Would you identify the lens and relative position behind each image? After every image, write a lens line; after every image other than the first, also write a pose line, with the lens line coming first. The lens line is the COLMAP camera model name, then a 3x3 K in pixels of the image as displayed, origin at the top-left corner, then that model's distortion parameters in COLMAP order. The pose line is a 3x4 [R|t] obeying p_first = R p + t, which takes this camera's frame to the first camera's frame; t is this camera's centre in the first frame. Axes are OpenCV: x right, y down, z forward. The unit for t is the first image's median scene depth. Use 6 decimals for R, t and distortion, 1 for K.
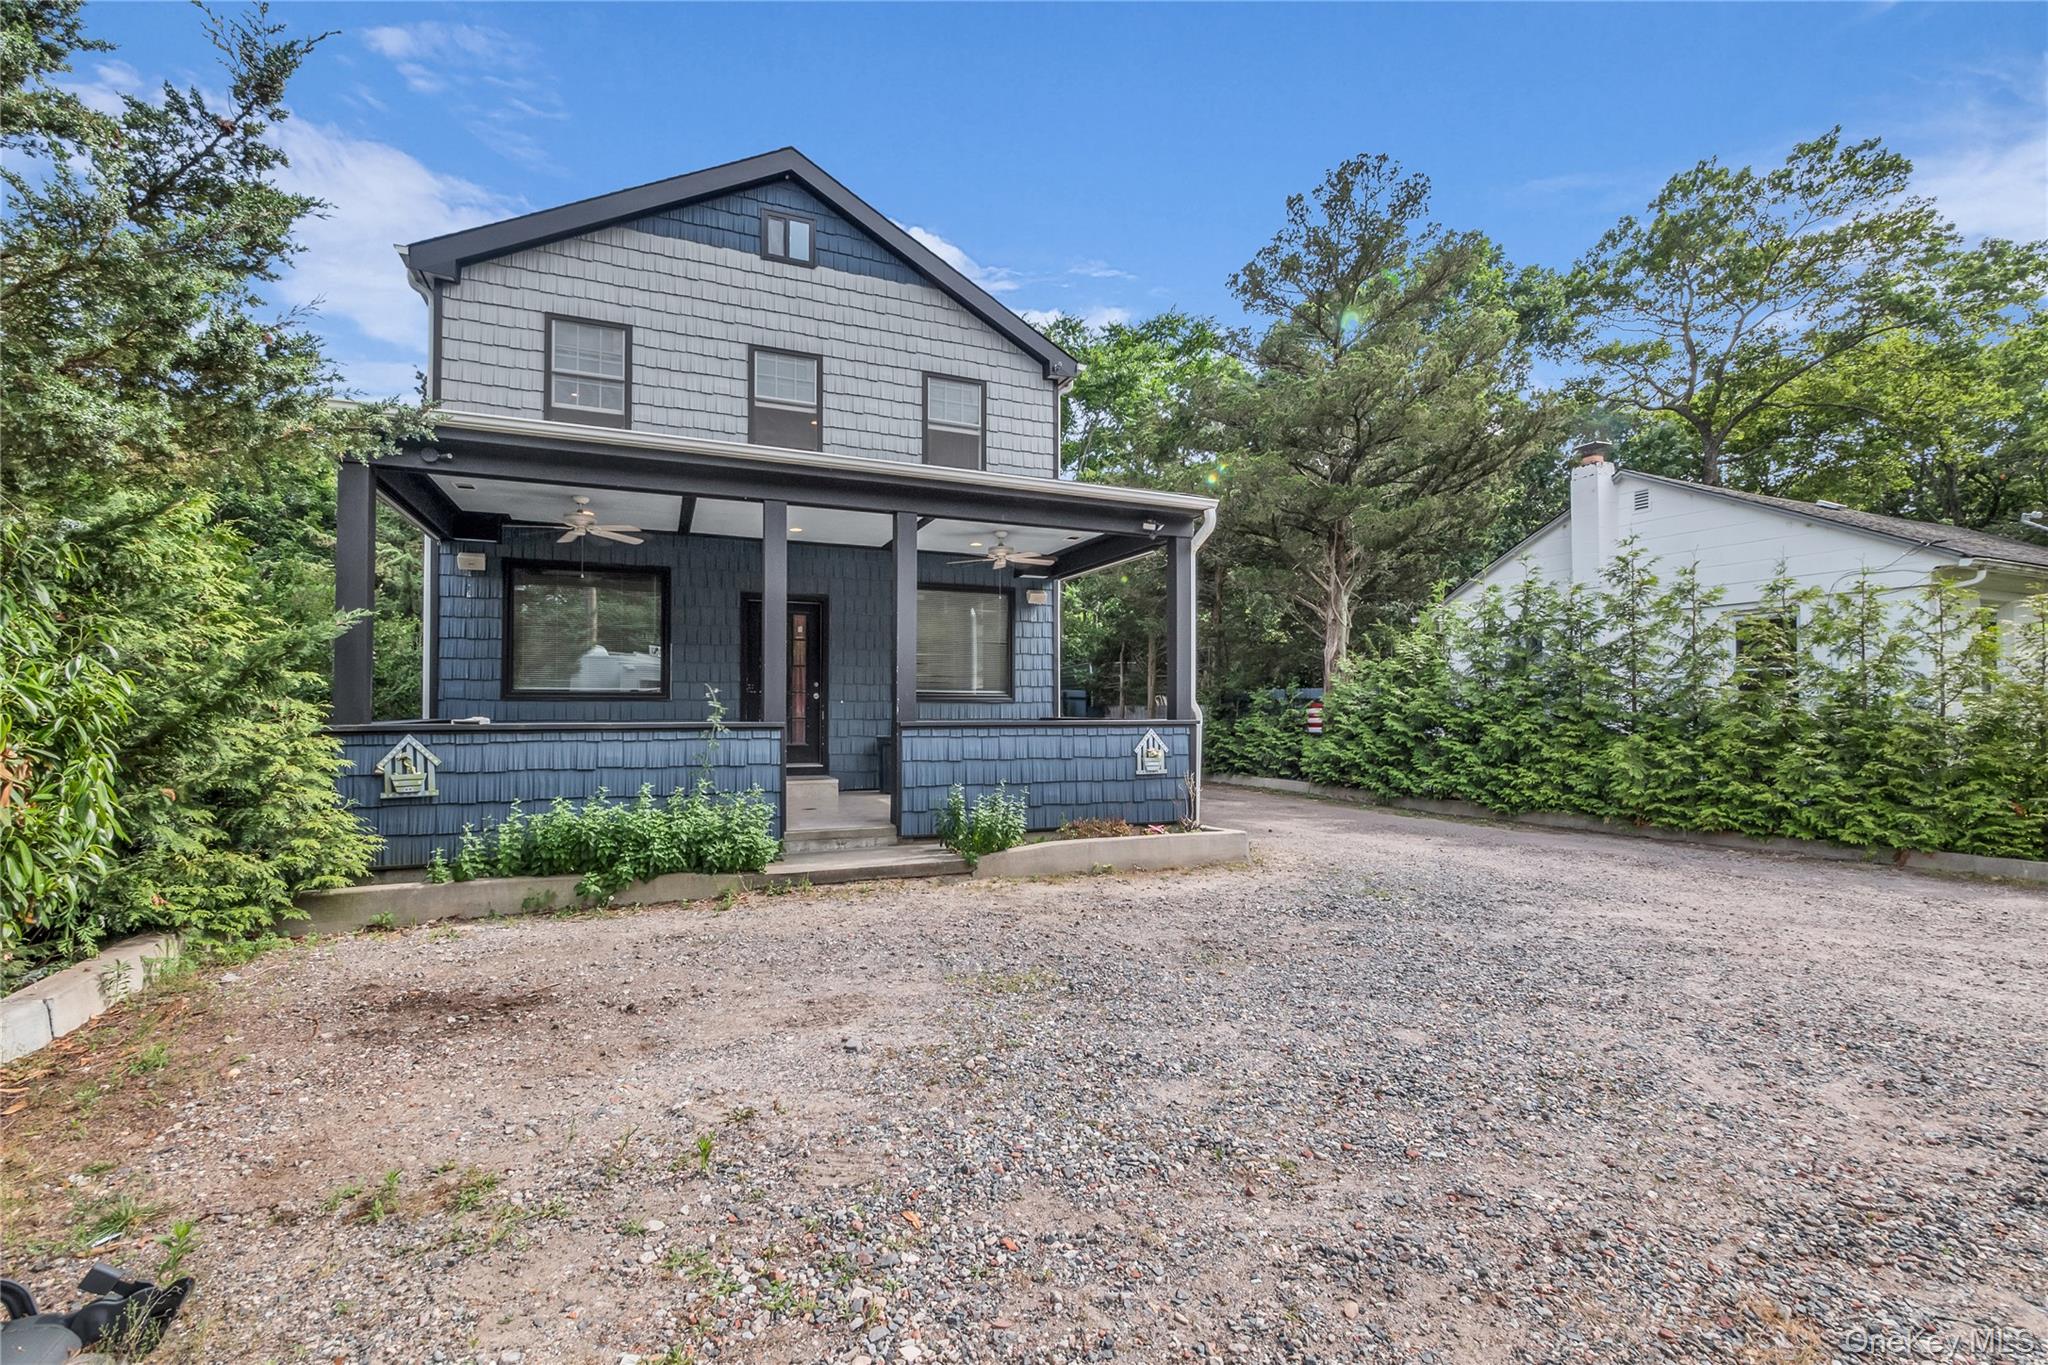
lens RADIAL K [[868.5, 0, 1022.5], [0, 868.5, 686.8], [0, 0, 1]] dist [-0.000007, 0.000023]
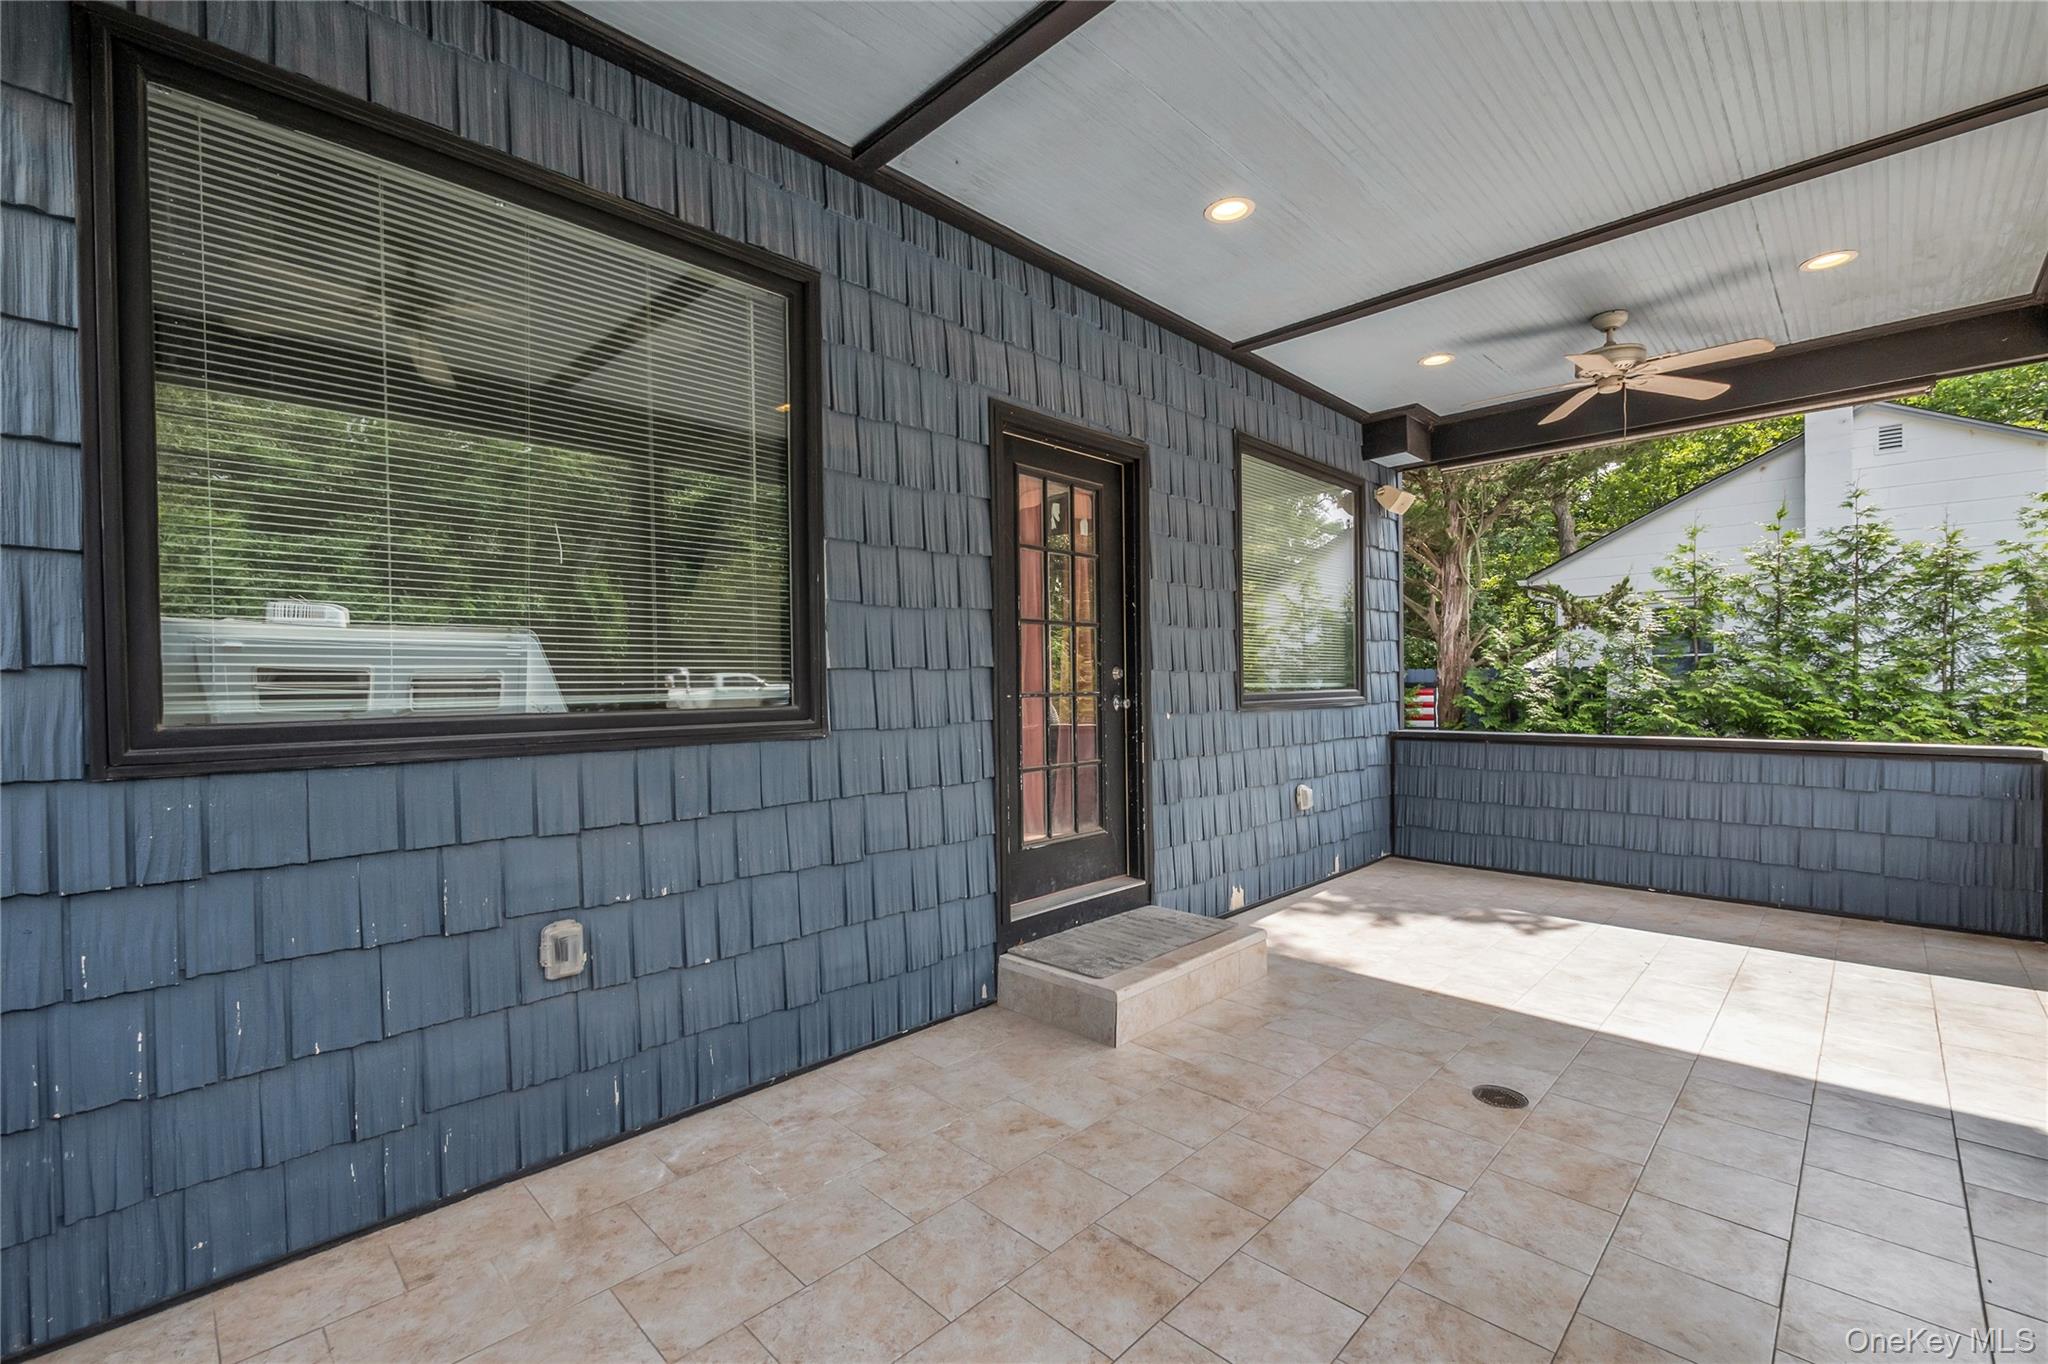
lens RADIAL K [[868.5, 0, 1026.4], [0, 868.5, 684.9], [0, 0, 1]] dist [-0.000007, 0.000023]
pose [[0.920971, -0.016731, 0.389272, -0.425865], [0.010948, 0.999794, 0.017070, -0.004597], [-0.389477, -0.011459, 0.920965, 0.659170]]
